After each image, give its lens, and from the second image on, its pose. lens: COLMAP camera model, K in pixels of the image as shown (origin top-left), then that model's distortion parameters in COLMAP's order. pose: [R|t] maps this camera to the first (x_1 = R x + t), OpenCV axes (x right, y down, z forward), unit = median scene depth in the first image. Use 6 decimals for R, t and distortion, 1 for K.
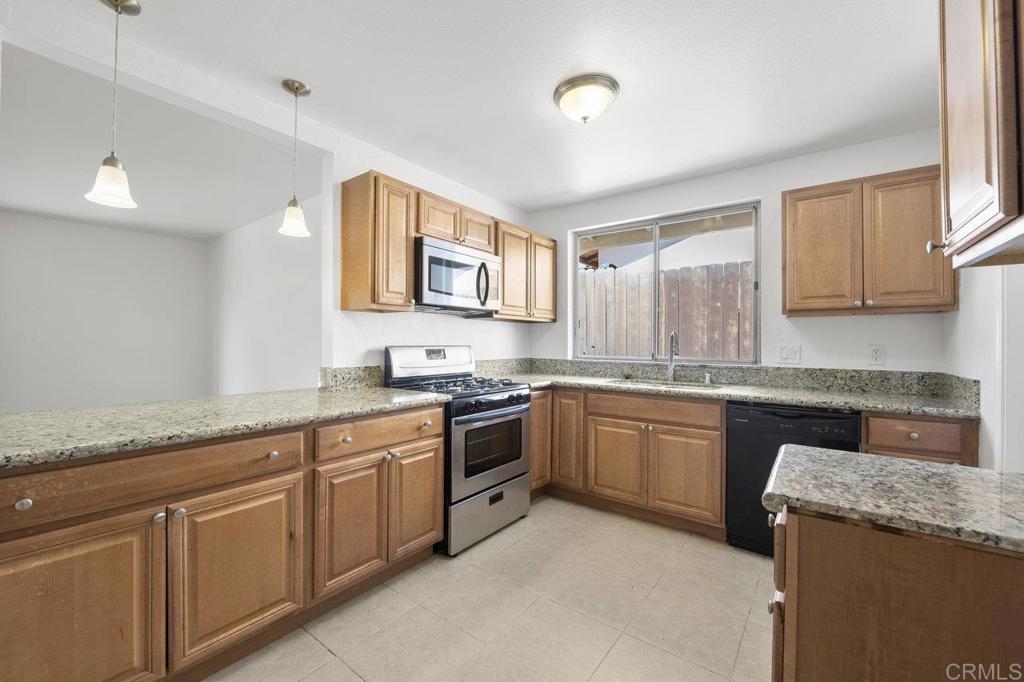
lens RADIAL K [[412.7, 0, 509.5], [0, 412.7, 338.5], [0, 0, 1]] dist [-0.008852, -0.000112]
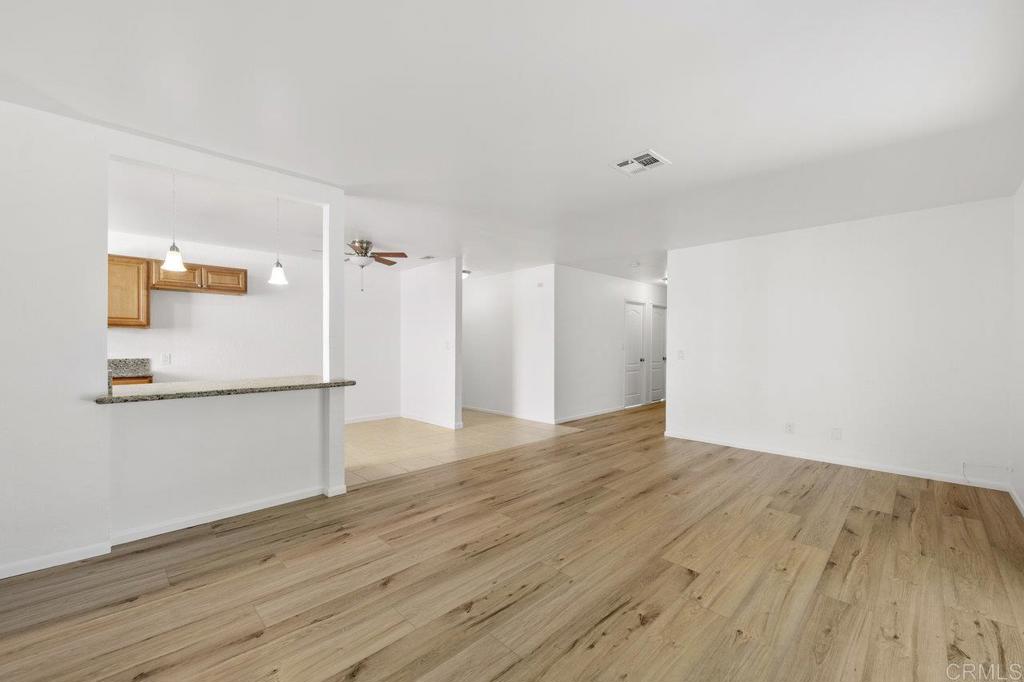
lens RADIAL K [[411.5, 0, 510.4], [0, 411.5, 346.4], [0, 0, 1]] dist [-0.008785, 0.000427]
pose [[-0.989569, -0.004435, 0.143990, -1.496838], [-0.004986, 0.999982, -0.003467, 0.010724], [-0.143972, -0.004149, -0.989573, 1.776379]]
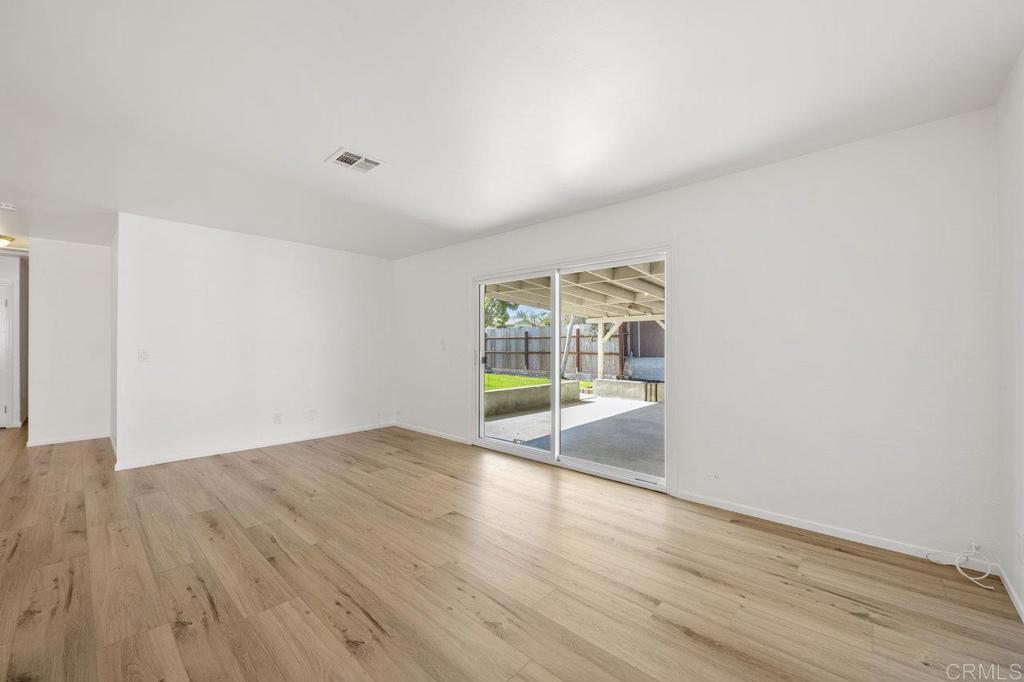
lens RADIAL K [[407.6, 0, 512.5], [0, 407.6, 343.0], [0, 0, 1]] dist [-0.011686, -0.000458]
pose [[-0.094175, -0.001864, -0.995554, -0.632943], [0.008335, 0.999962, -0.002660, 0.005749], [0.995521, -0.008549, -0.094156, 1.149890]]
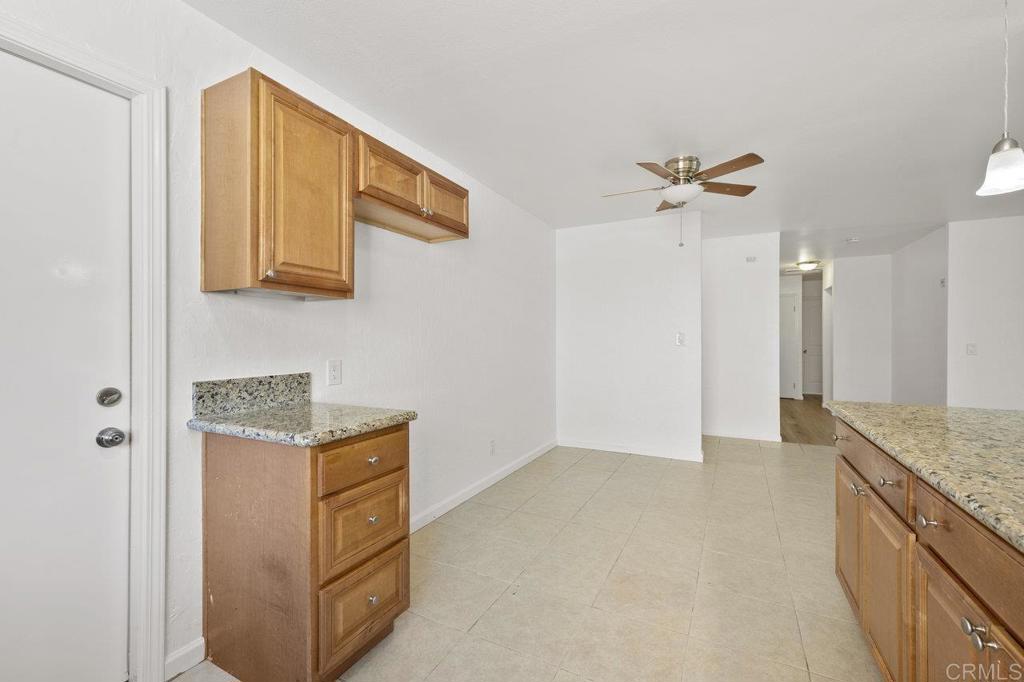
lens RADIAL K [[430.3, 0, 510.4], [0, 430.3, 338.7], [0, 0, 1]] dist [-0.001263, -0.000264]
pose [[-0.985840, 0.000007, -0.167689, 0.163772], [0.001340, 0.999968, -0.007834, 0.009567], [0.167683, -0.007948, -0.985809, 1.035168]]
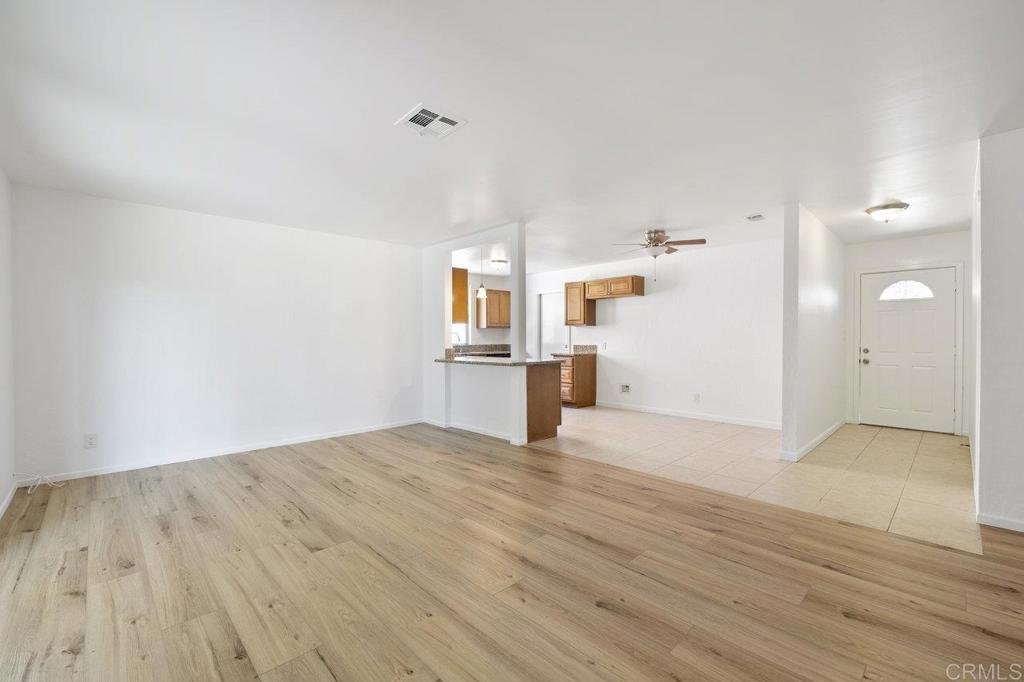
lens RADIAL K [[430.3, 0, 510.4], [0, 430.3, 338.7], [0, 0, 1]] dist [-0.001263, -0.000264]
pose [[0.155461, -0.008134, 0.987808, -2.634558], [-0.000736, 0.999965, 0.008349, -0.002126], [-0.987842, -0.002025, 0.155450, 0.292307]]
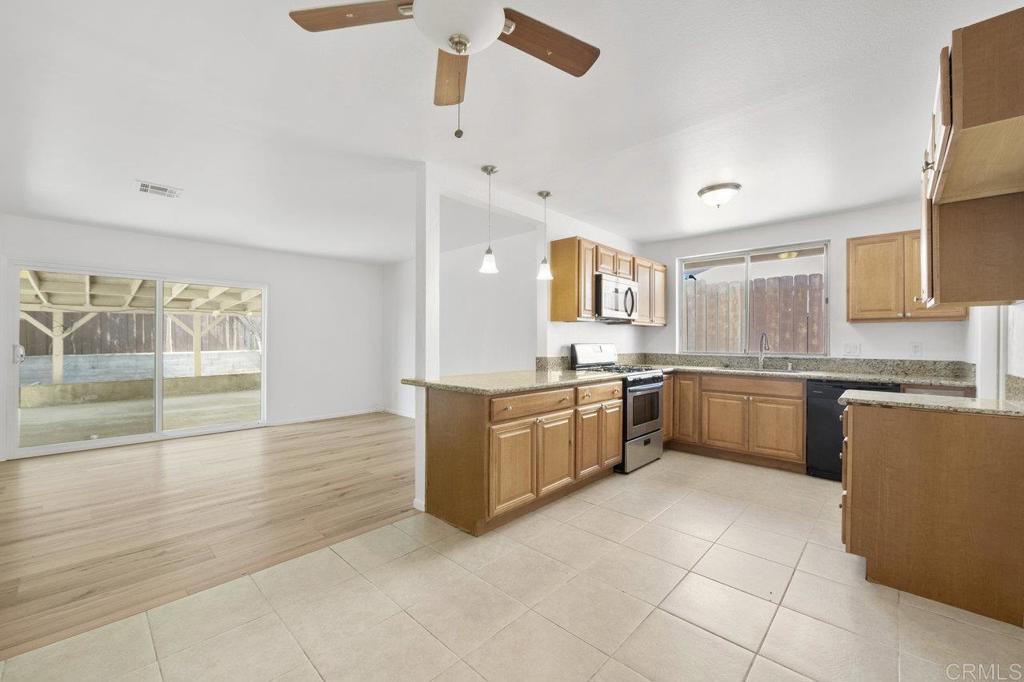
lens RADIAL K [[408.0, 0, 509.5], [0, 408.0, 340.1], [0, 0, 1]] dist [-0.010589, -0.000119]
pose [[0.994170, -0.001653, -0.107812, -0.385283], [0.002231, 0.999984, 0.005240, -0.003685], [0.107802, -0.005450, 0.994158, -0.579582]]
